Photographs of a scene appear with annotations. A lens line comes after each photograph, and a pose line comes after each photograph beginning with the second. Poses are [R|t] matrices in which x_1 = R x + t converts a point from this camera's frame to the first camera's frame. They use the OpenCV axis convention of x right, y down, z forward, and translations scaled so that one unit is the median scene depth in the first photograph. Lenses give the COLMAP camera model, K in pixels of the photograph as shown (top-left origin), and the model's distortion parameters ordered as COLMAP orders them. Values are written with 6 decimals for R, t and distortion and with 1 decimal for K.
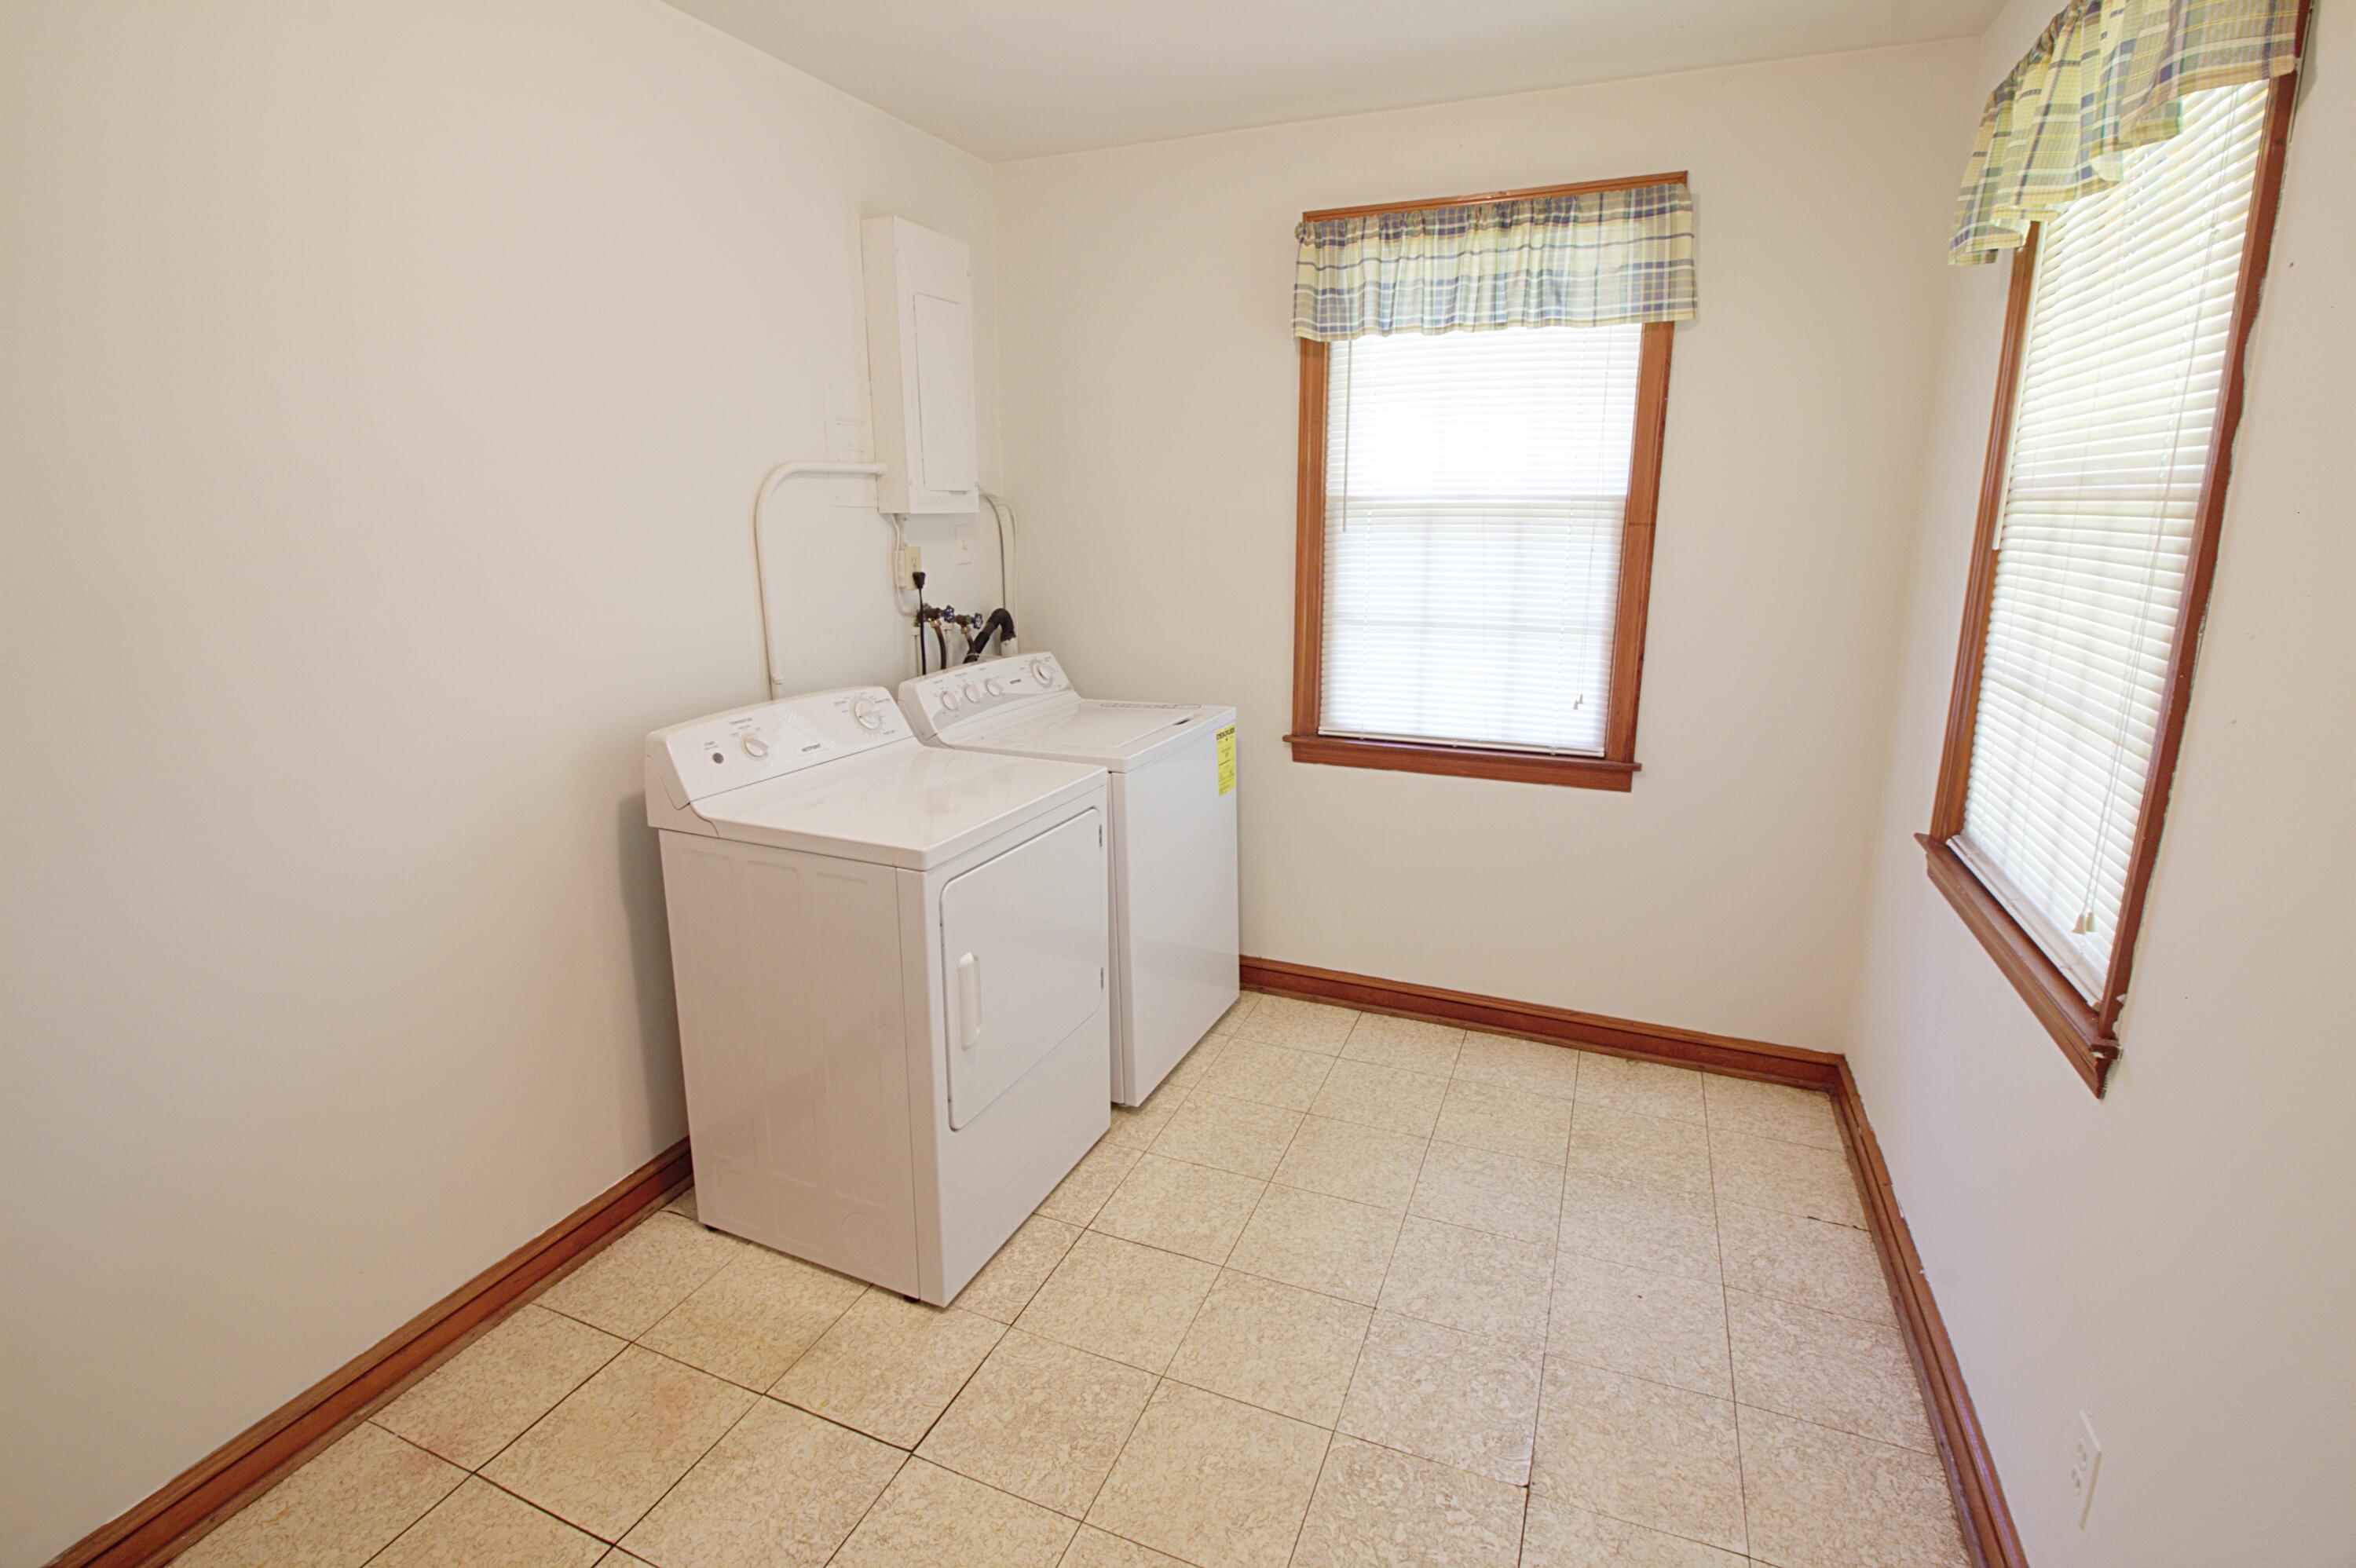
lens RADIAL K [[1091.1, 0, 1172.6], [0, 1091.1, 750.1], [0, 0, 1]] dist [0.002790, -0.014535]
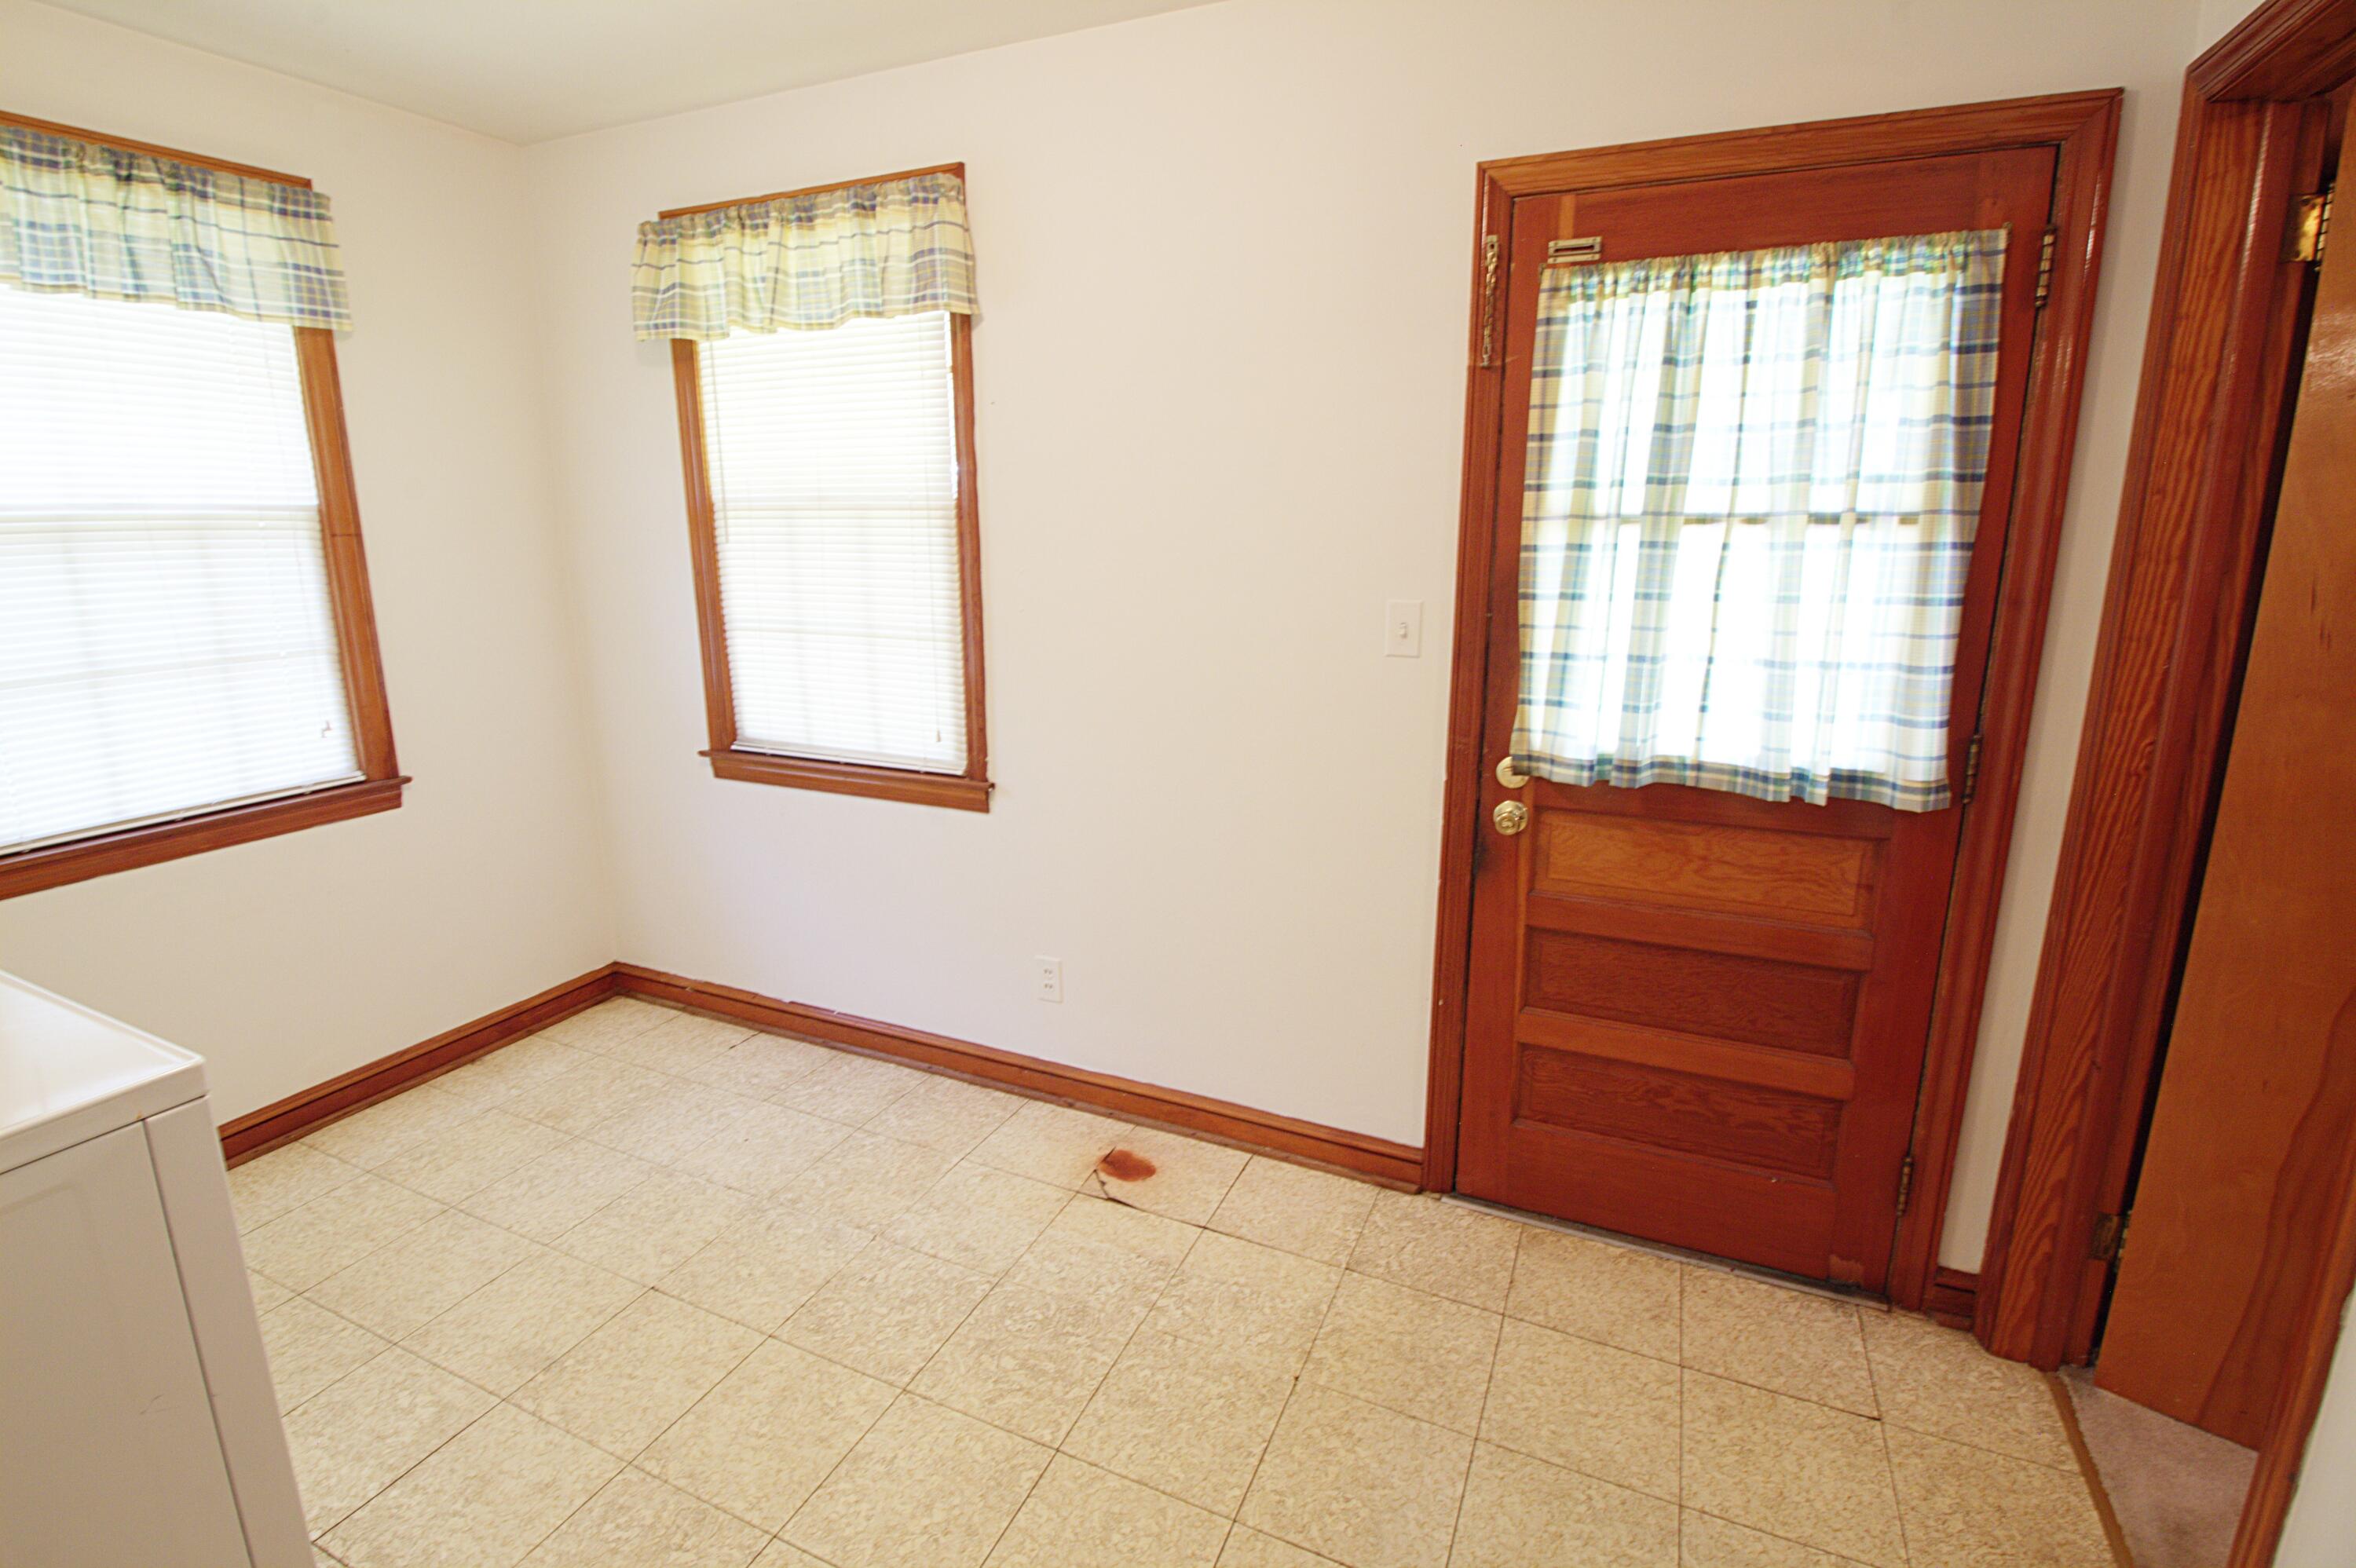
lens RADIAL K [[1091.1, 0, 1172.6], [0, 1091.1, 750.1], [0, 0, 1]] dist [0.002790, -0.014535]
pose [[0.026406, -0.208590, 0.977647, -0.556477], [0.218608, 0.955521, 0.197965, -0.057647], [-0.975455, 0.208494, 0.070831, 0.265948]]
